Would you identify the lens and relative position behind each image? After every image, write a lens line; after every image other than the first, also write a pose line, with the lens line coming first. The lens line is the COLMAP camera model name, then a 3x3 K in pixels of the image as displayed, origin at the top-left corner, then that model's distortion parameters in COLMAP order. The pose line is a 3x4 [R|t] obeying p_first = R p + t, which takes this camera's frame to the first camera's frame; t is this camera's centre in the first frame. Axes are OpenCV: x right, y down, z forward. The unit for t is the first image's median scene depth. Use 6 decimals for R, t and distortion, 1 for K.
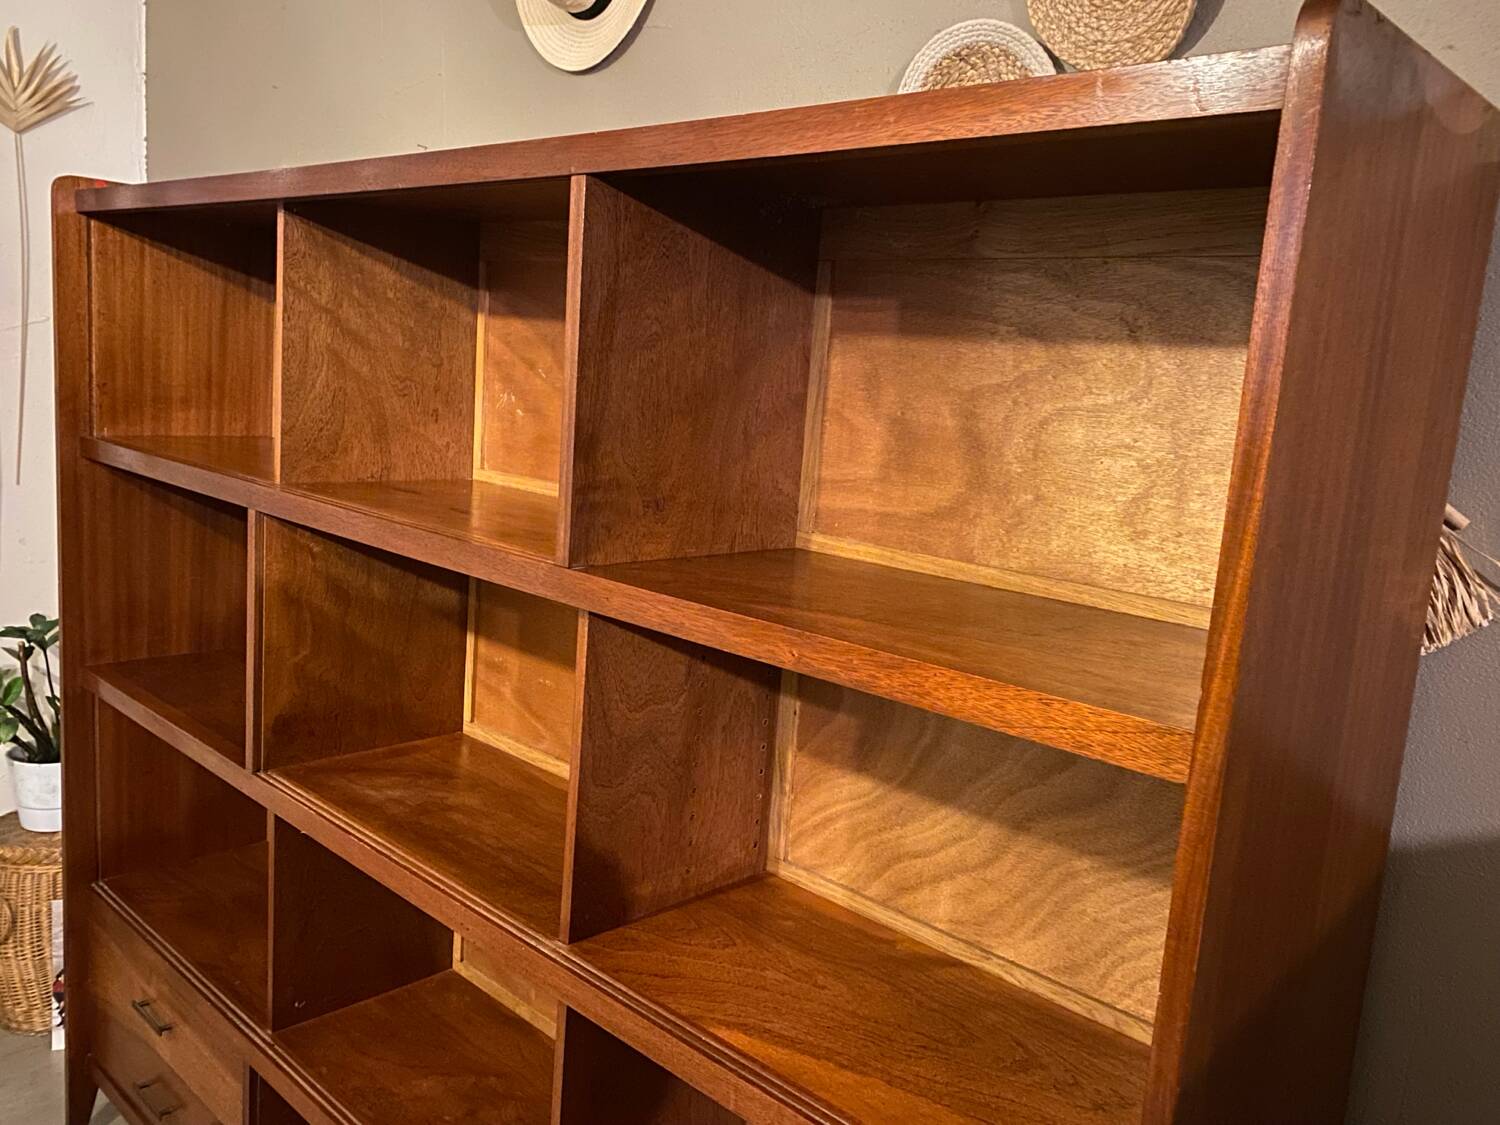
lens RADIAL K [[1205.4, 0, 743.3], [0, 1205.4, 558.4], [0, 0, 1]] dist [0.044759, -0.044025]
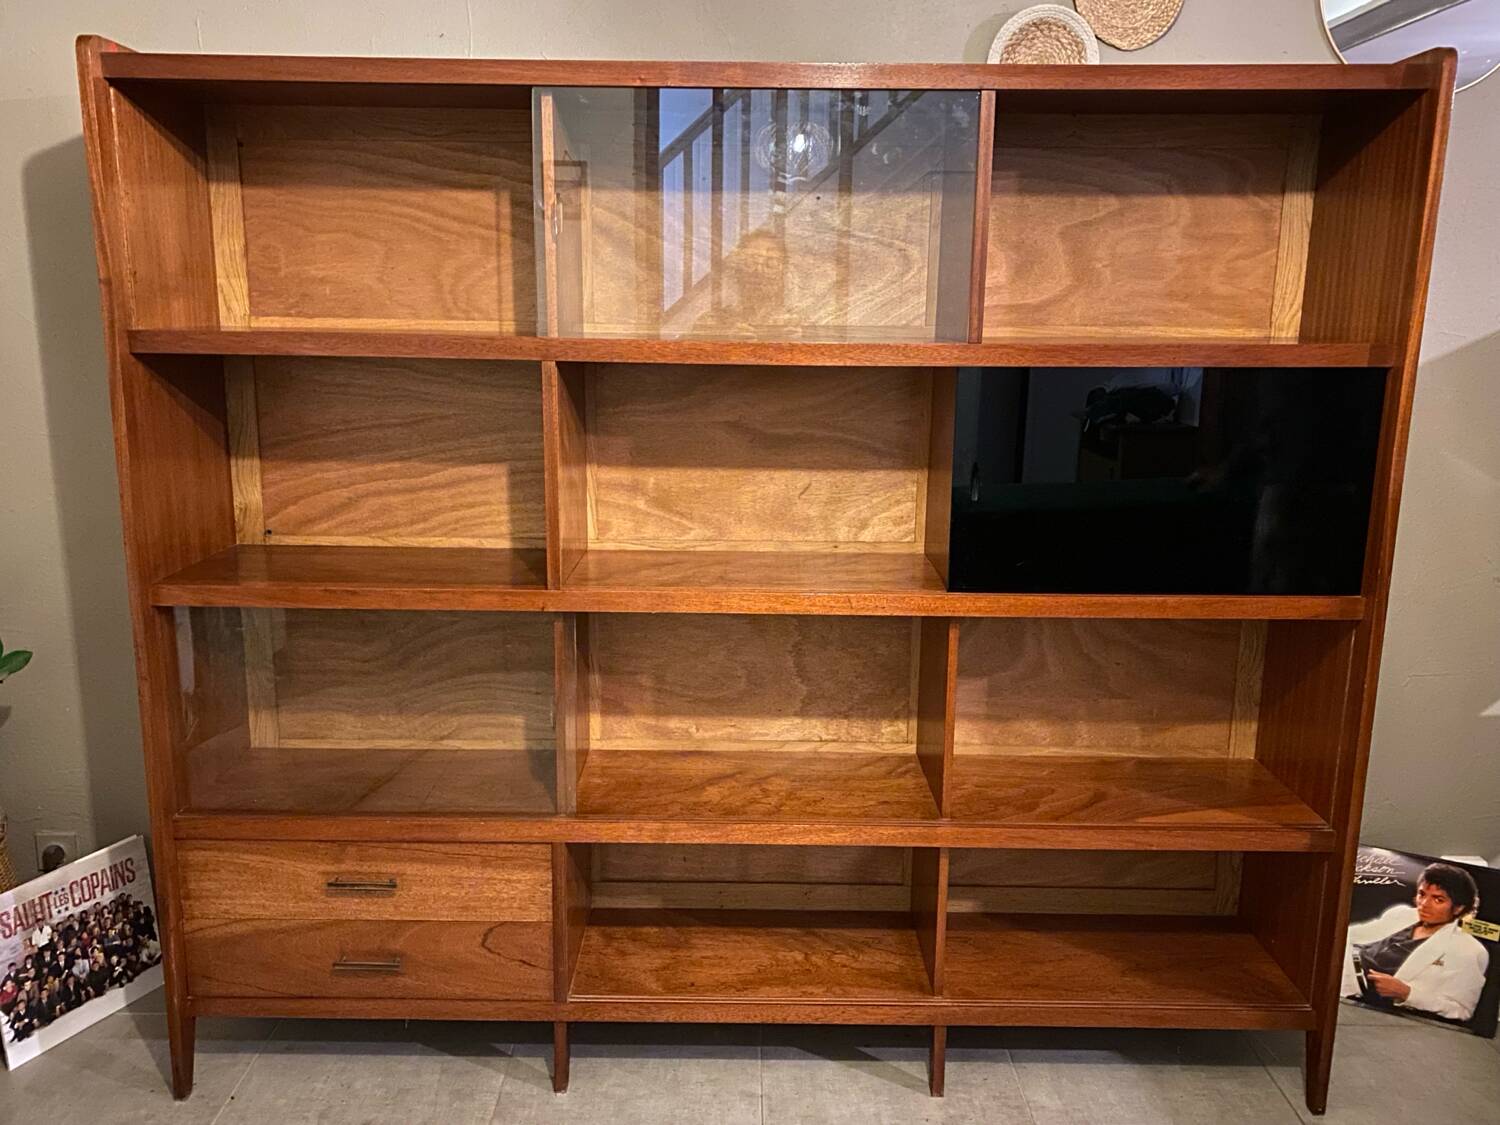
lens RADIAL K [[1205.4, 0, 750.1], [0, 1205.4, 558.1], [0, 0, 1]] dist [0.044759, -0.044025]
pose [[0.724536, -0.205108, 0.658011, -1.332388], [0.151360, 0.978739, 0.138420, 0.017006], [-0.672412, -0.000694, 0.740177, 0.018161]]
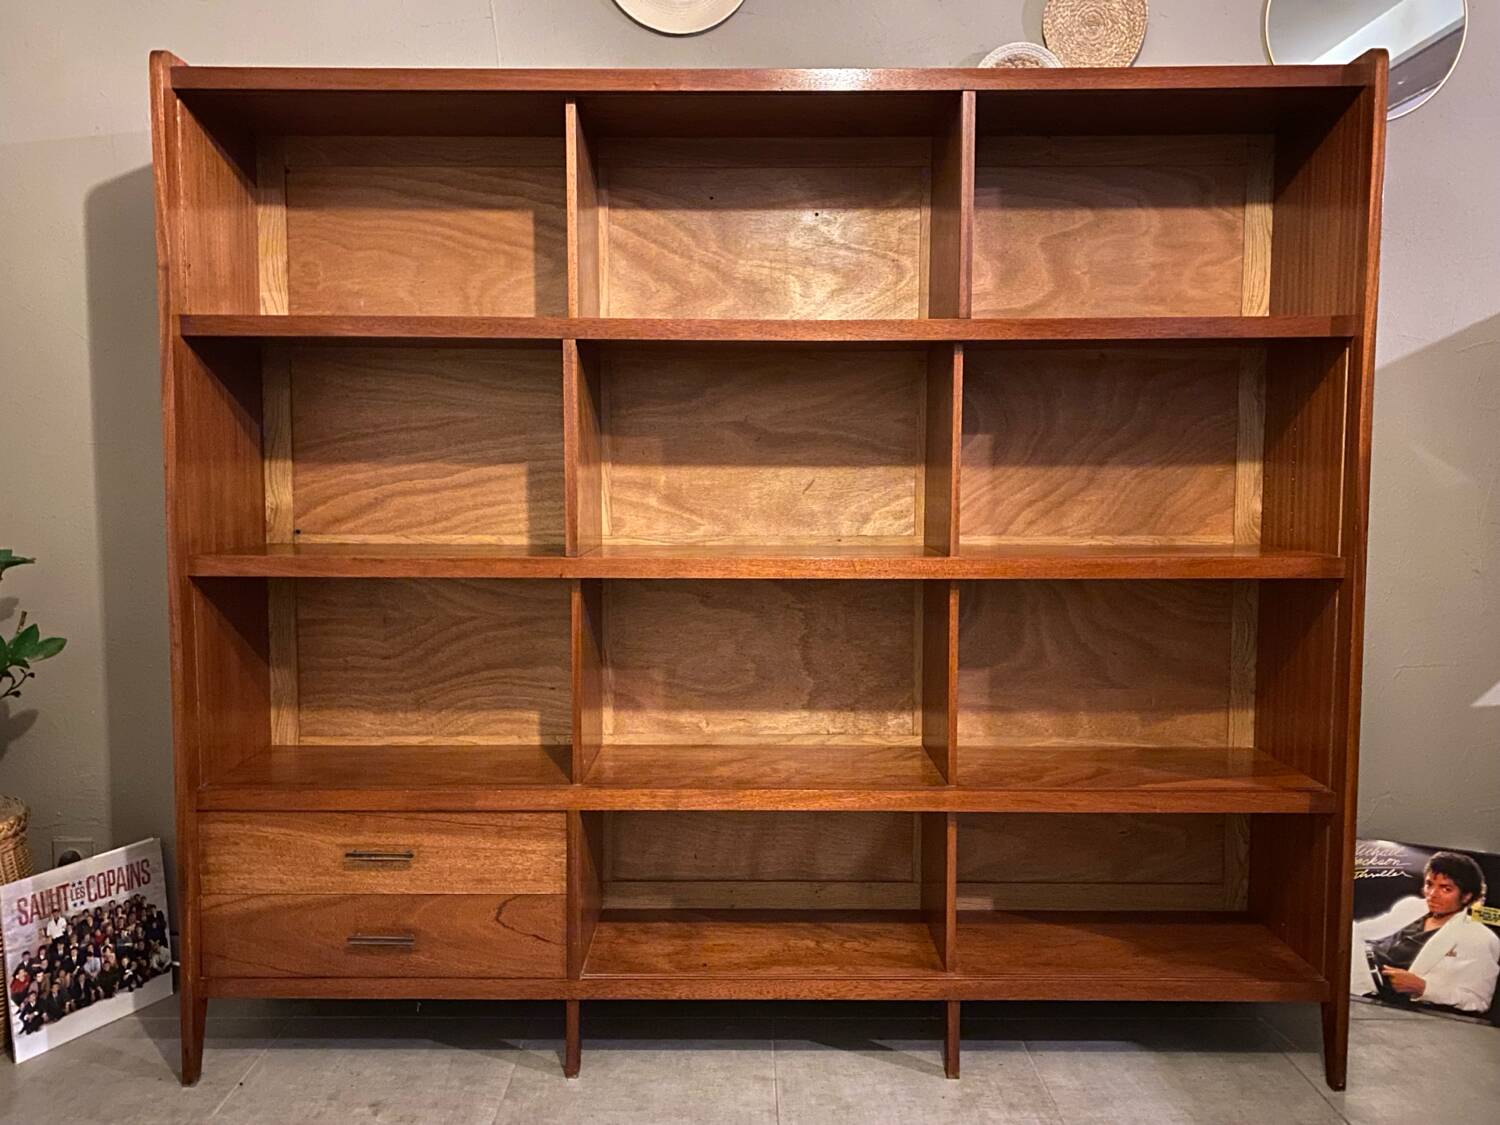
lens RADIAL K [[1205.4, 0, 751.5], [0, 1205.4, 559.7], [0, 0, 1]] dist [0.044759, -0.044025]
pose [[0.723168, -0.124217, 0.679410, -1.430738], [0.161453, 0.986843, 0.008574, 0.255049], [-0.671536, 0.103492, 0.733709, -0.019970]]
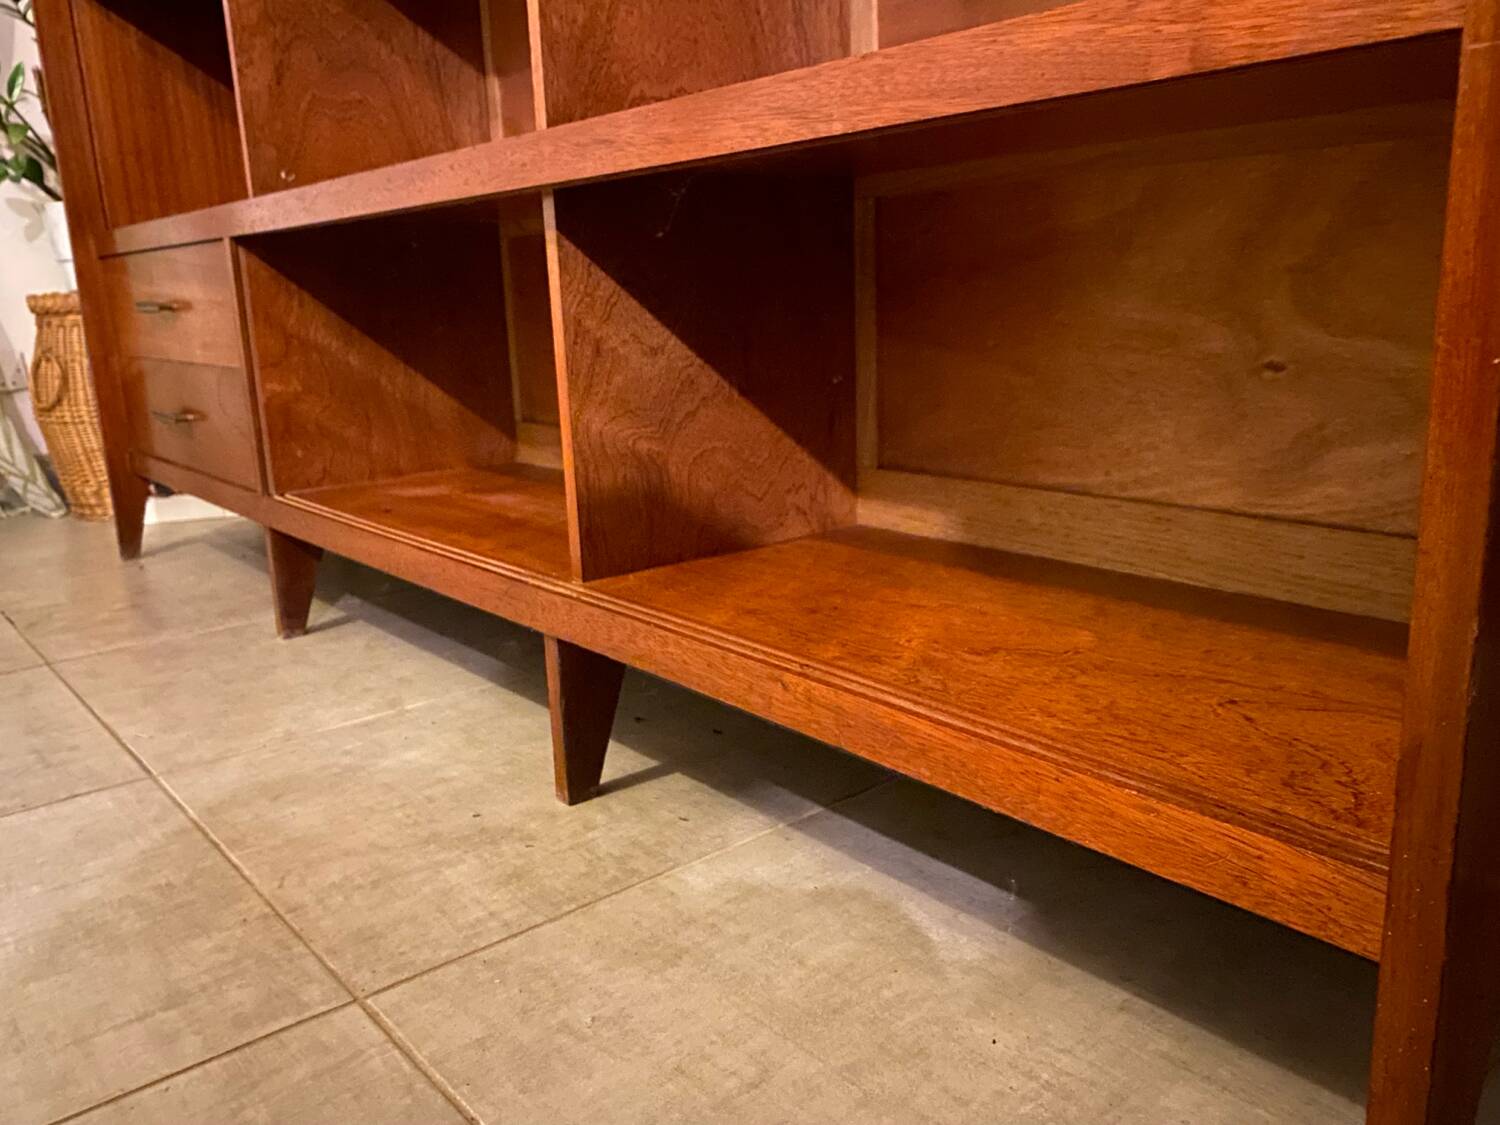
lens RADIAL K [[1205.4, 0, 743.2], [0, 1205.4, 565.9], [0, 0, 1]] dist [0.044759, -0.044025]
pose [[0.984553, -0.083263, -0.154021, 0.032908], [0.094378, 0.993326, 0.066308, 0.818675], [0.147472, -0.079820, 0.985840, 0.355959]]
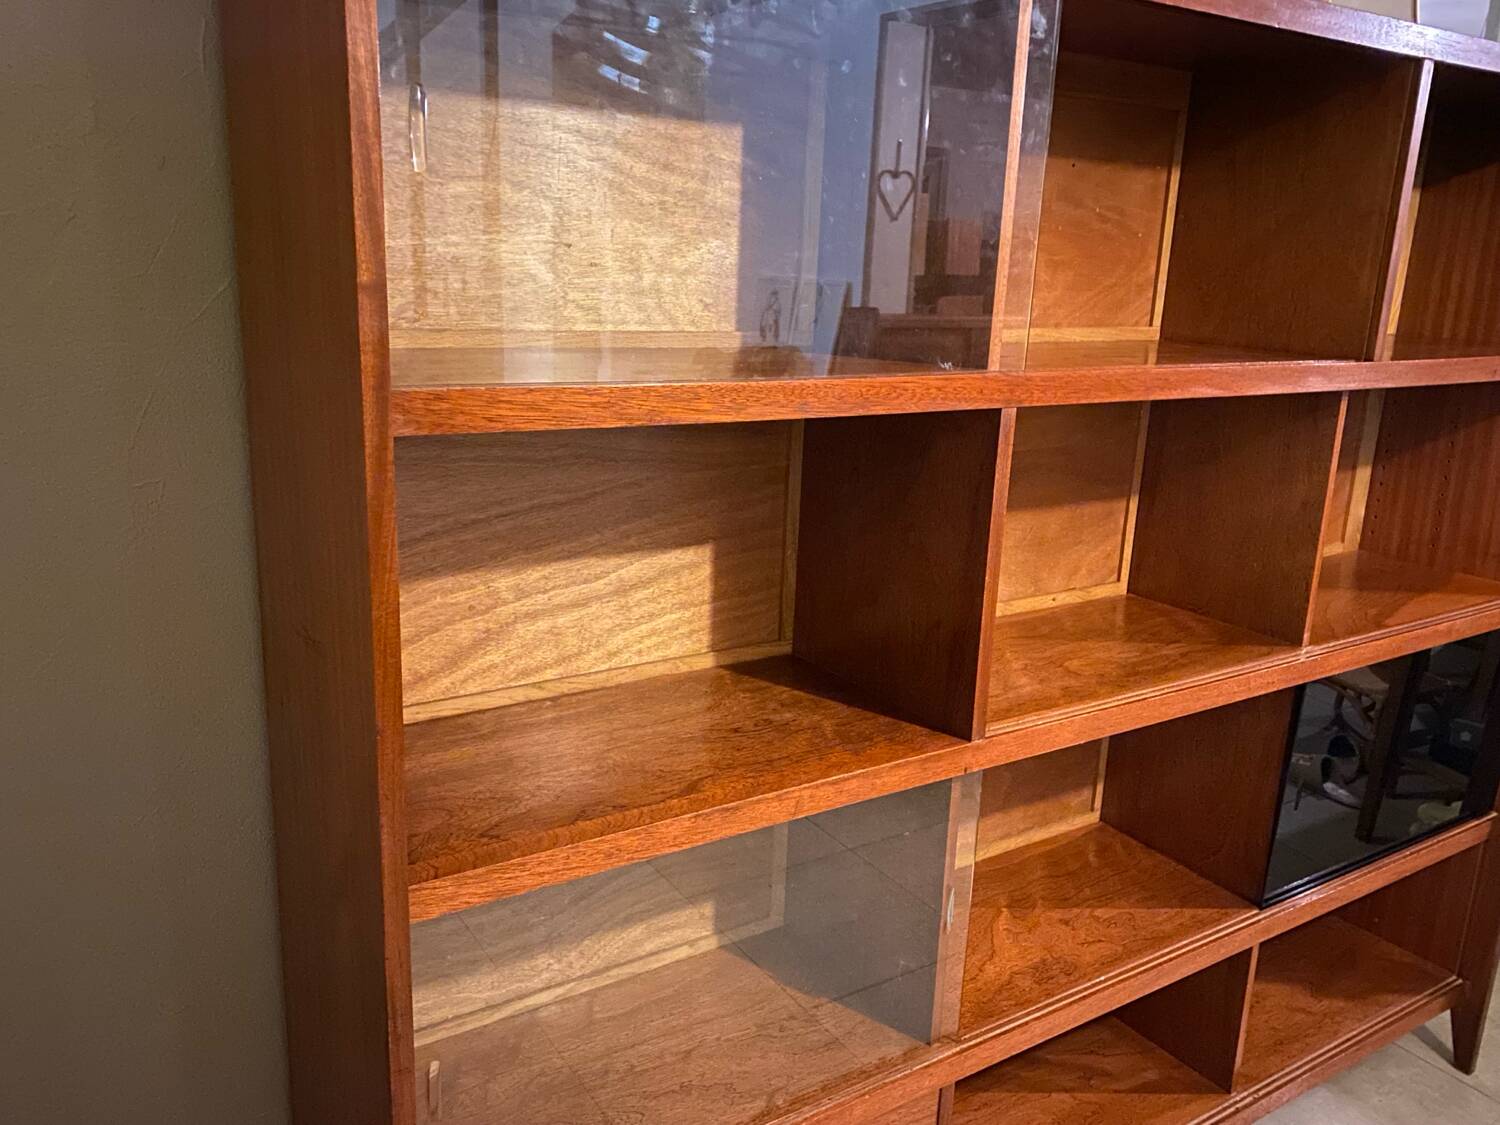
lens RADIAL K [[1205.4, 0, 742.5], [0, 1205.4, 559.8], [0, 0, 1]] dist [0.044759, -0.044025]
pose [[0.228386, -0.304501, 0.924727, -1.476752], [0.135266, 0.950542, 0.279594, -0.232330], [-0.964128, 0.061229, 0.258279, 1.216454]]
